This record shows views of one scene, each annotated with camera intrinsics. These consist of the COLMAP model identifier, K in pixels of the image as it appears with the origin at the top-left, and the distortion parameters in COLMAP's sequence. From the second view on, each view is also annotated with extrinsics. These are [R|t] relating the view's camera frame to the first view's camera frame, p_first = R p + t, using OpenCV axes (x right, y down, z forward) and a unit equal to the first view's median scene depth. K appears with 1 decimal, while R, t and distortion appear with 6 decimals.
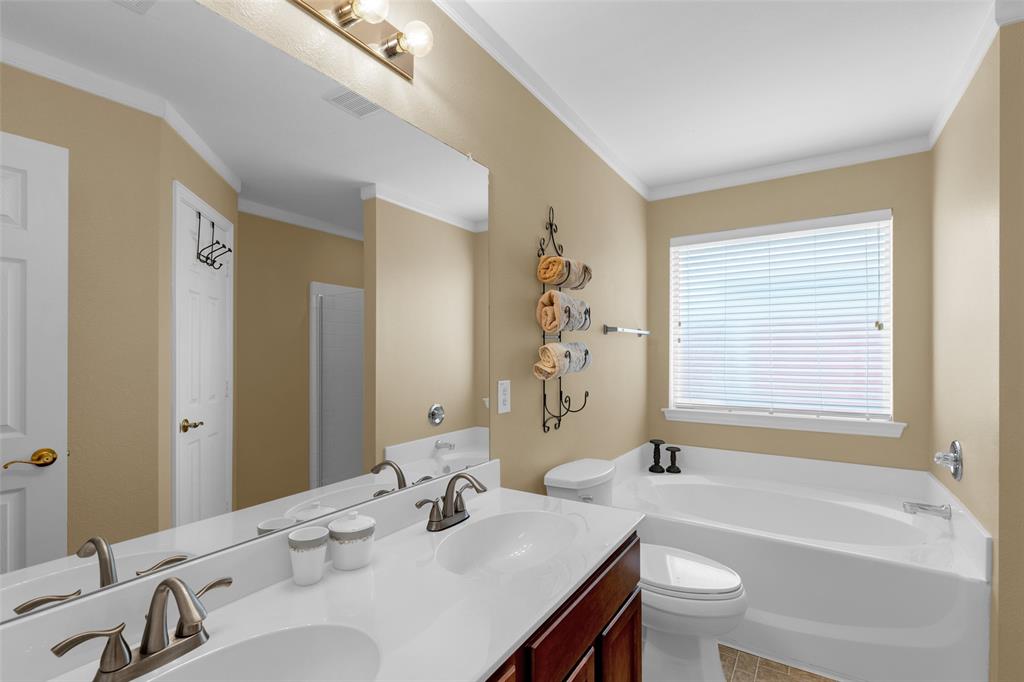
lens RADIAL K [[471.4, 0, 507.4], [0, 471.4, 351.3], [0, 0, 1]] dist [0.015001, -0.005121]
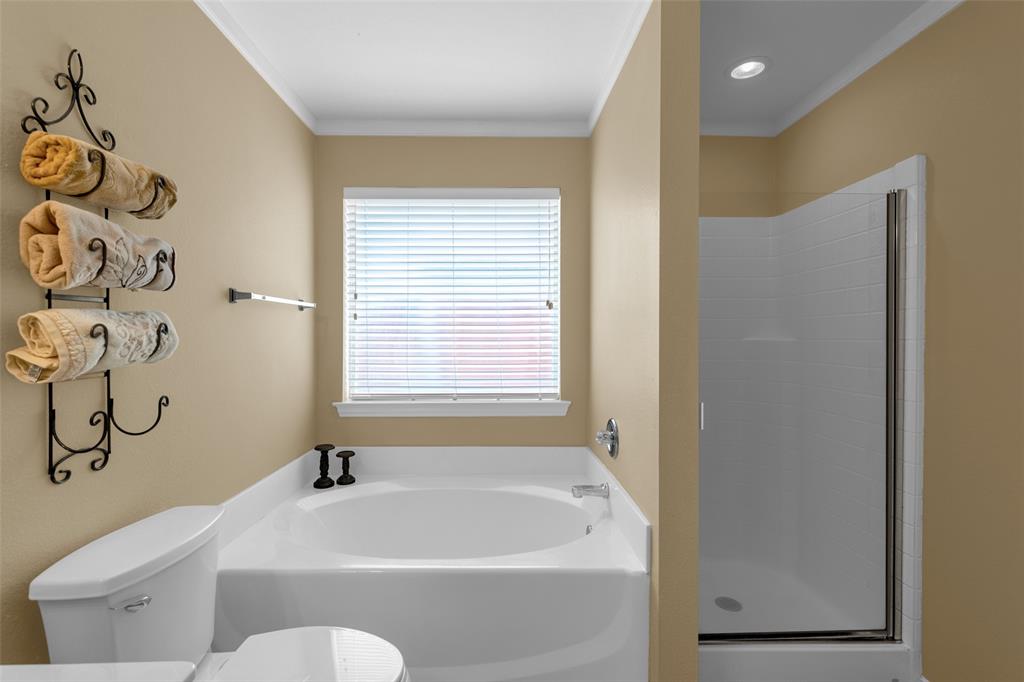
lens RADIAL K [[471.4, 0, 509.7], [0, 471.4, 339.4], [0, 0, 1]] dist [0.015001, -0.005121]
pose [[0.821954, -0.006101, 0.569521, 0.180089], [-0.002088, 0.999904, 0.013725, 0.006387], [-0.569550, -0.012470, 0.821862, 0.279793]]
